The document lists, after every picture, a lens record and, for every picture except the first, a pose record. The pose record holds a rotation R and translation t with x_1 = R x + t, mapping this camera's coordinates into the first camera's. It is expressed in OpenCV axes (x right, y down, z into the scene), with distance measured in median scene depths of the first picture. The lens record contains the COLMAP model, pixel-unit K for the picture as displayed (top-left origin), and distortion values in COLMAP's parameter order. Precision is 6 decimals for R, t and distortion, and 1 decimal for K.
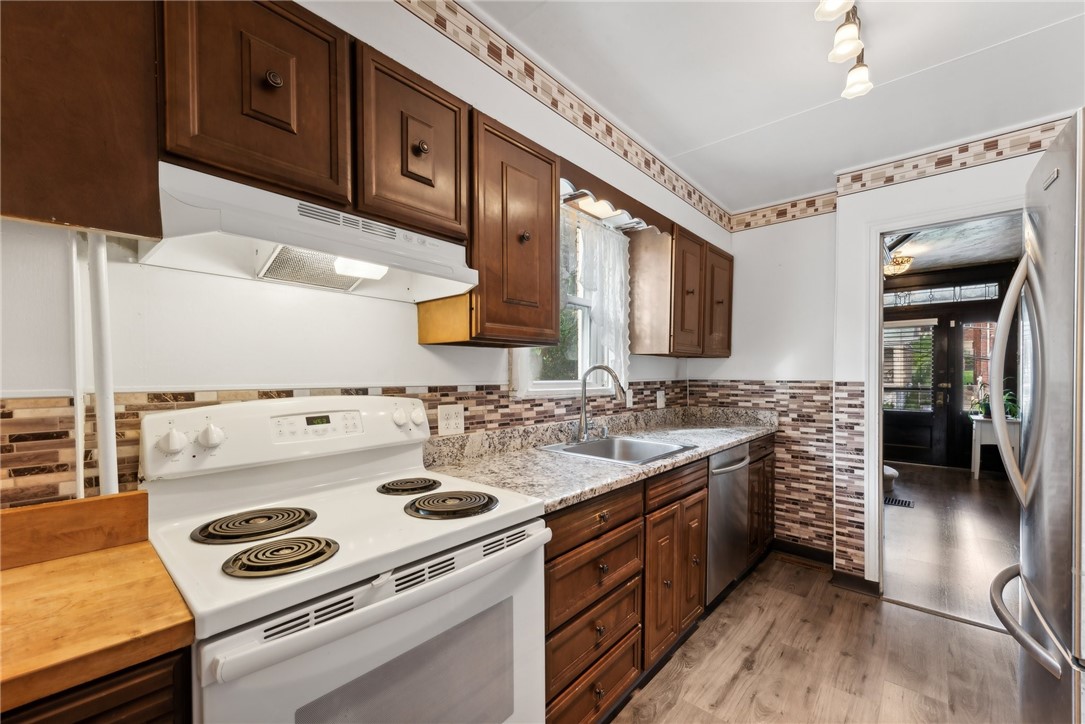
lens RADIAL K [[431.0, 0, 581.7], [0, 431.0, 384.0], [0, 0, 1]] dist [0.011776, -0.000119]
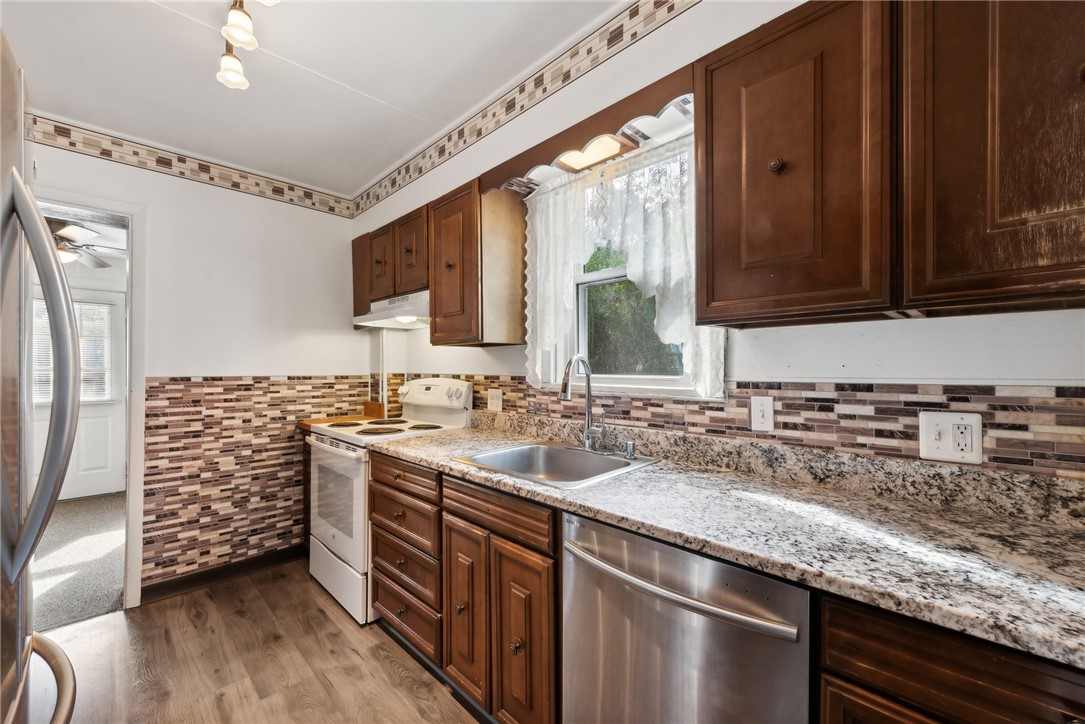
lens RADIAL K [[431.0, 0, 545.8], [0, 431.0, 364.0], [0, 0, 1]] dist [0.011776, -0.000119]
pose [[-0.094654, -0.005985, -0.995492, 0.897880], [-0.019591, 0.999799, -0.004149, -0.025507], [0.995317, 0.019110, -0.094752, 1.093821]]
